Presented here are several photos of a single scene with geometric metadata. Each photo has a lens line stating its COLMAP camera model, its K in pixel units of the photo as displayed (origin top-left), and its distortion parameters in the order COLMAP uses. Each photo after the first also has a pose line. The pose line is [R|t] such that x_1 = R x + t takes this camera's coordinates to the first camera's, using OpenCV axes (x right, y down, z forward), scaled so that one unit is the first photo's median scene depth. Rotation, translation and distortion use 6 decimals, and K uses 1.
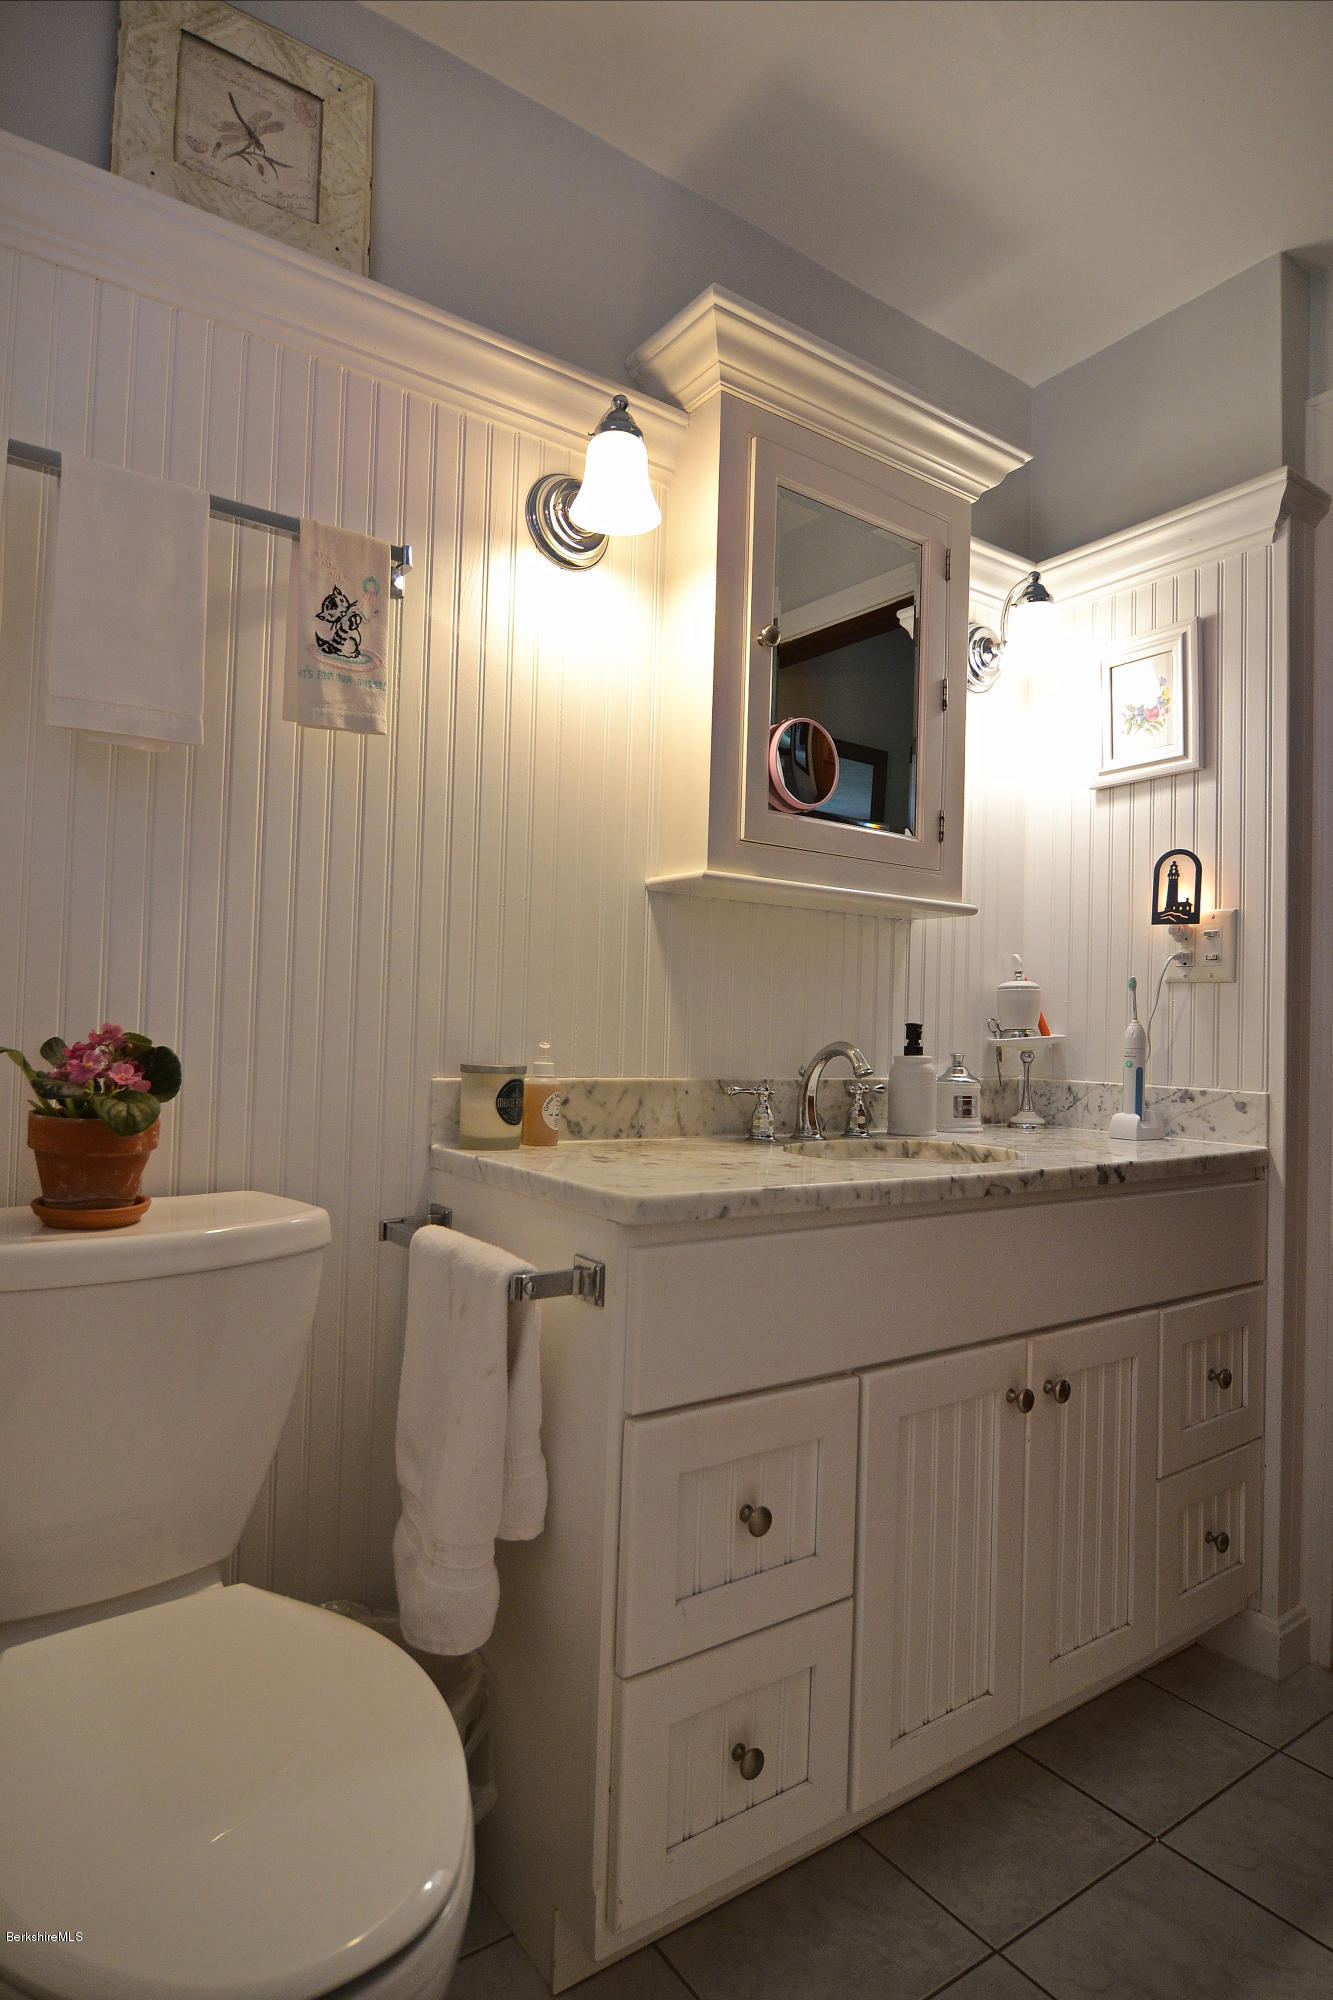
lens RADIAL K [[1091.9, 0, 660.0], [0, 1091.9, 996.2], [0, 0, 1]] dist [-0.002858, -0.014292]
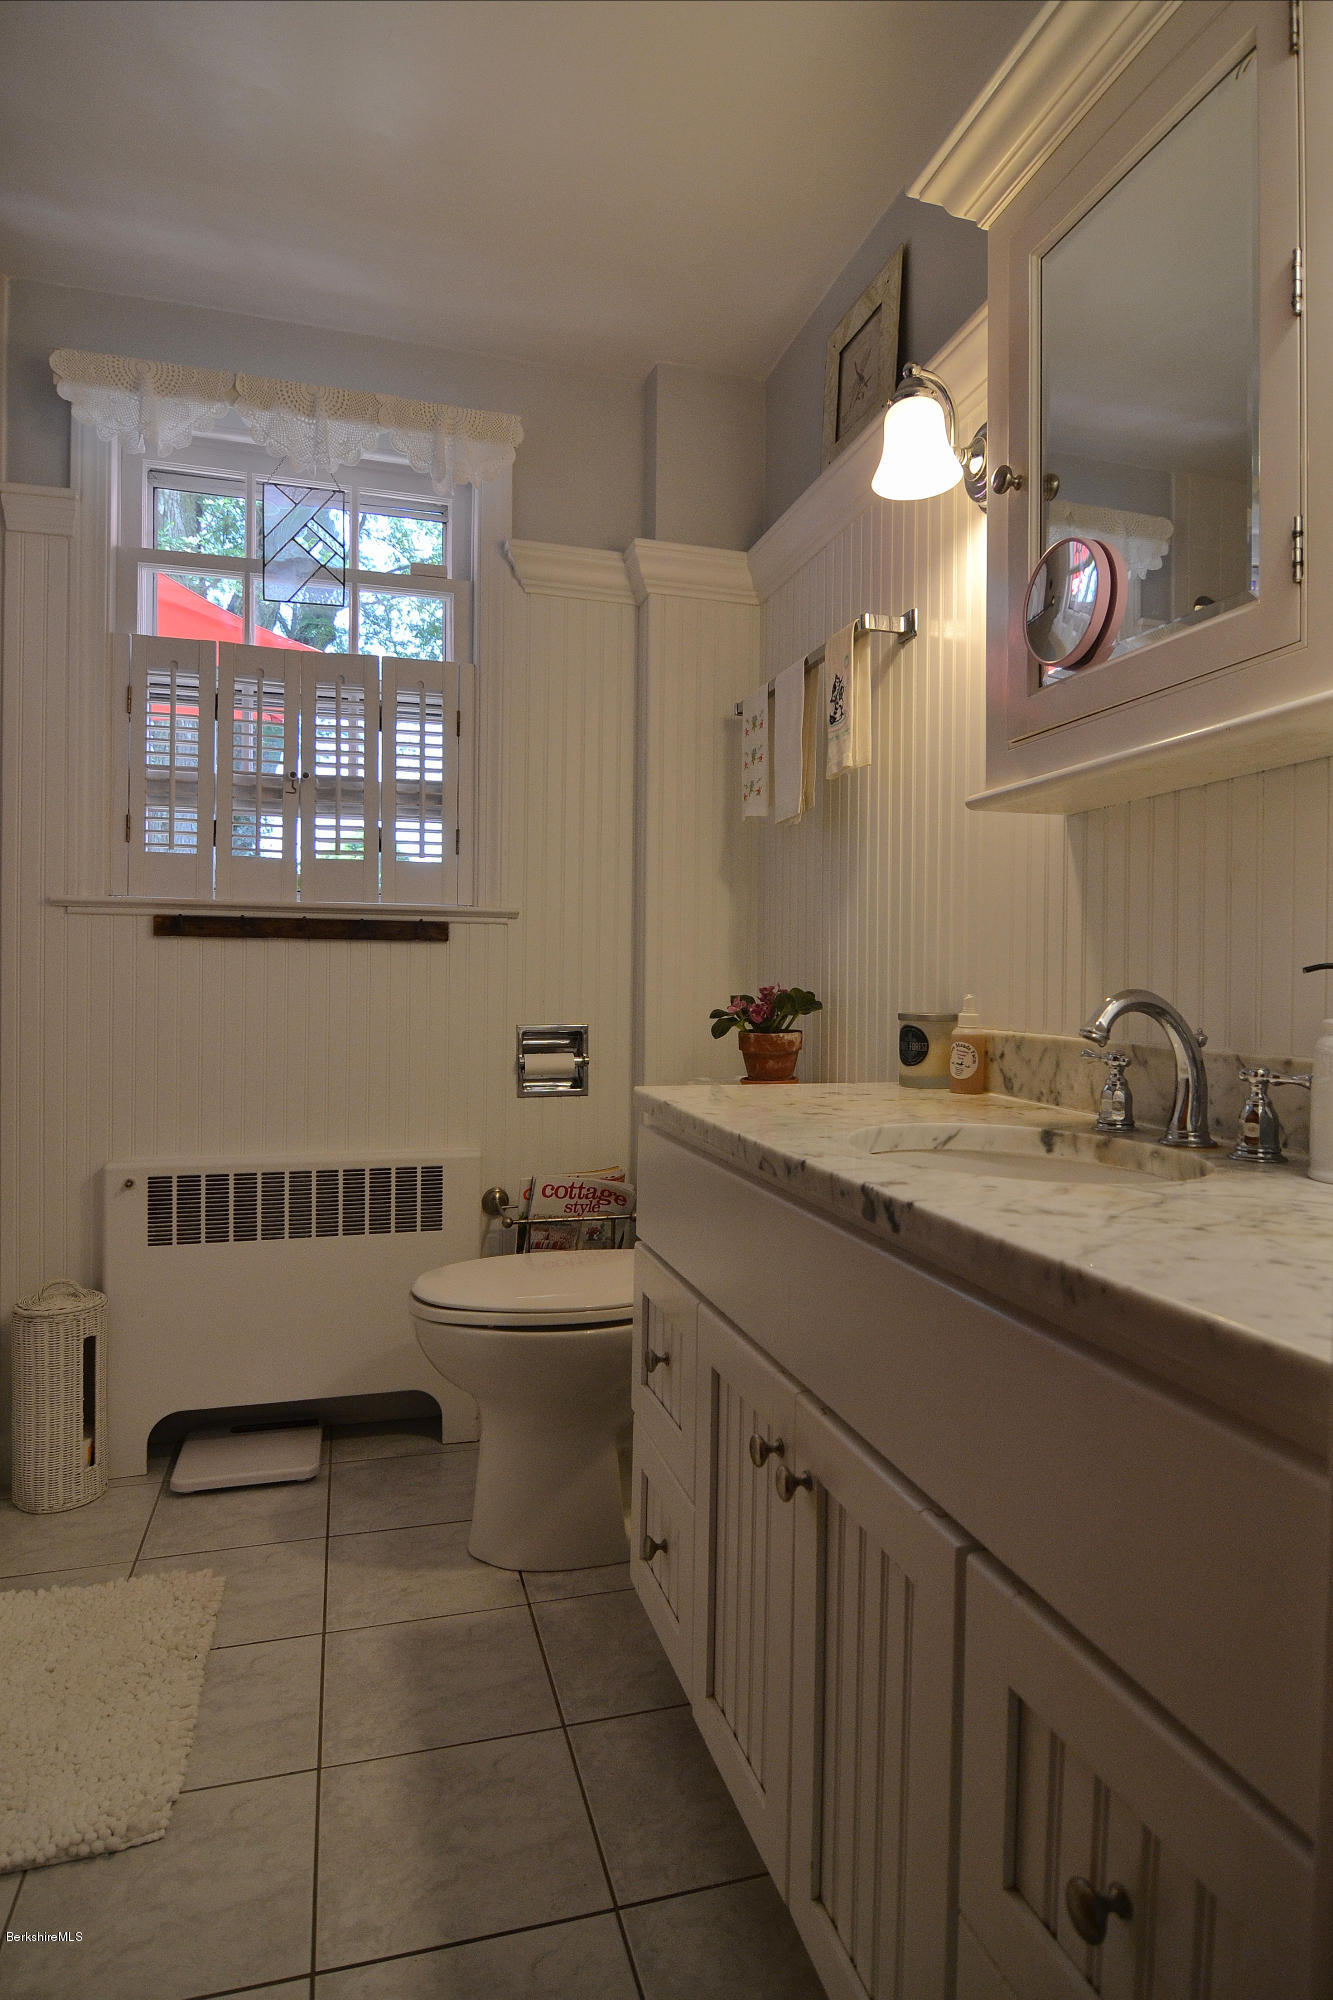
lens RADIAL K [[1091.9, 0, 660.0], [0, 1091.9, 996.2], [0, 0, 1]] dist [-0.002858, -0.014292]
pose [[-0.317709, -0.020423, -0.947968, 0.909920], [0.001801, 0.999753, -0.022142, 0.063219], [0.948187, -0.008742, -0.317594, 0.992381]]
